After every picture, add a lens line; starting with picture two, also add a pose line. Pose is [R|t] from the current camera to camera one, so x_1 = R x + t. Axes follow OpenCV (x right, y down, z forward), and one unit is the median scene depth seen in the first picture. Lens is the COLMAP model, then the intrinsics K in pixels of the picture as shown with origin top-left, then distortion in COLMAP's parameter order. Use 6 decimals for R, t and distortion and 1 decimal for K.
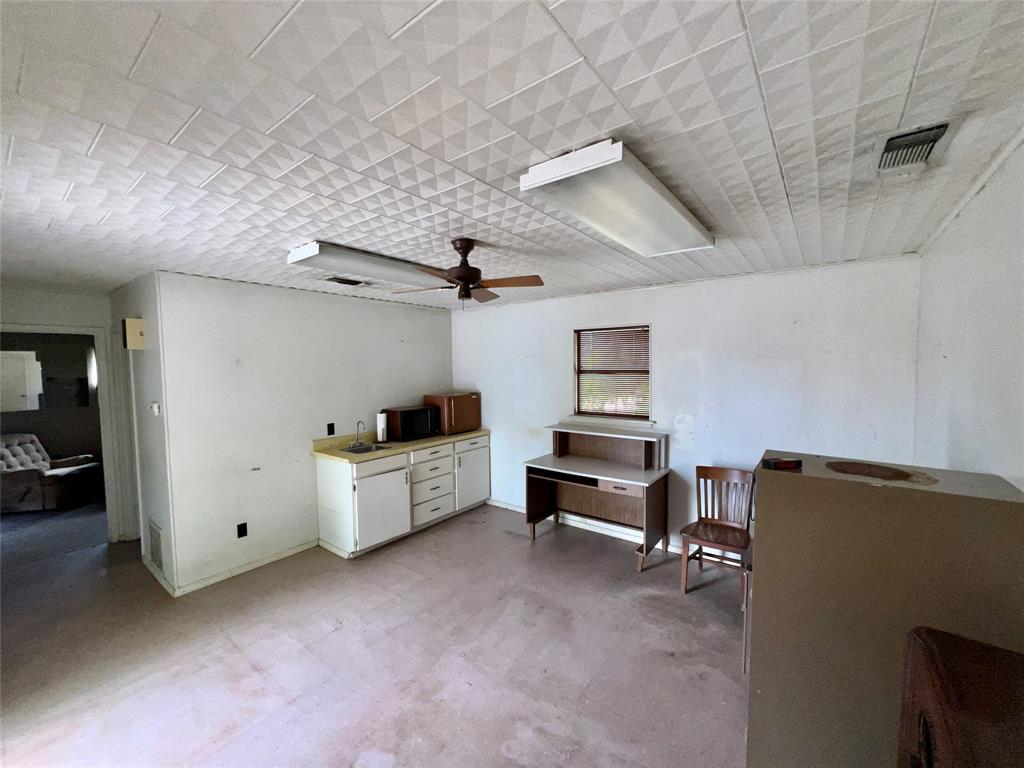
lens RADIAL K [[412.7, 0, 515.3], [0, 412.7, 386.4], [0, 0, 1]] dist [-0.004617, 0.001546]
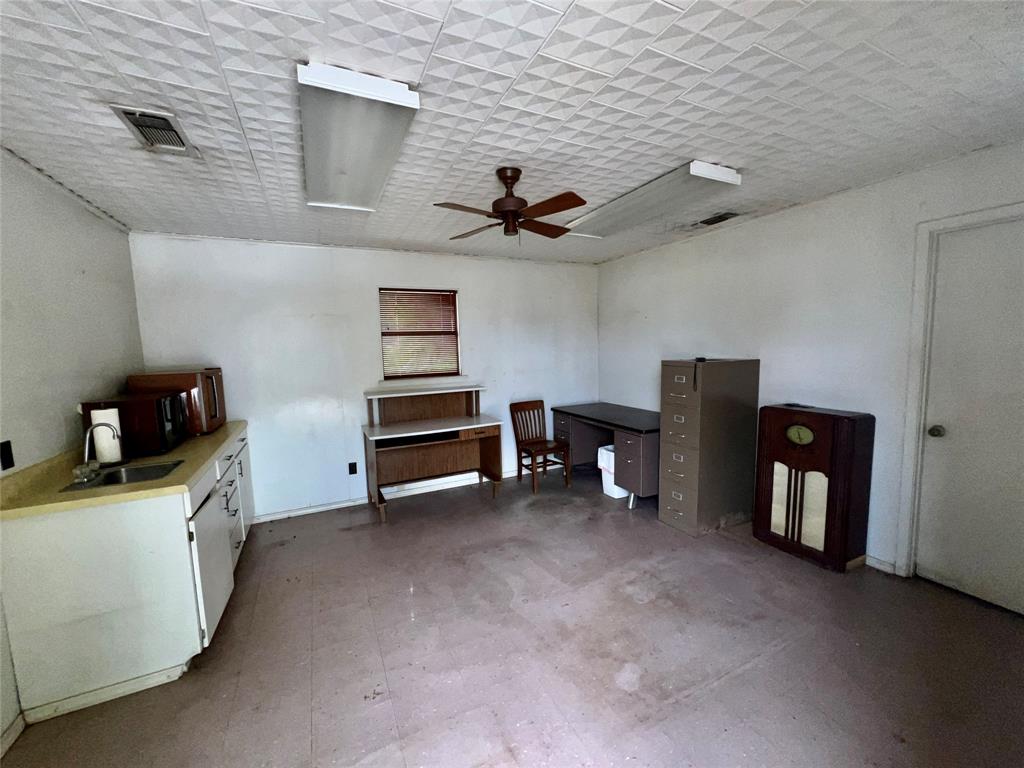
lens RADIAL K [[410.0, 0, 515.7], [0, 410.0, 386.9], [0, 0, 1]] dist [-0.002920, -0.000133]
pose [[0.448481, -0.096104, 0.888611, -0.833369], [0.071119, 0.994887, 0.071704, 0.058774], [-0.890958, 0.031039, 0.453023, 0.486113]]
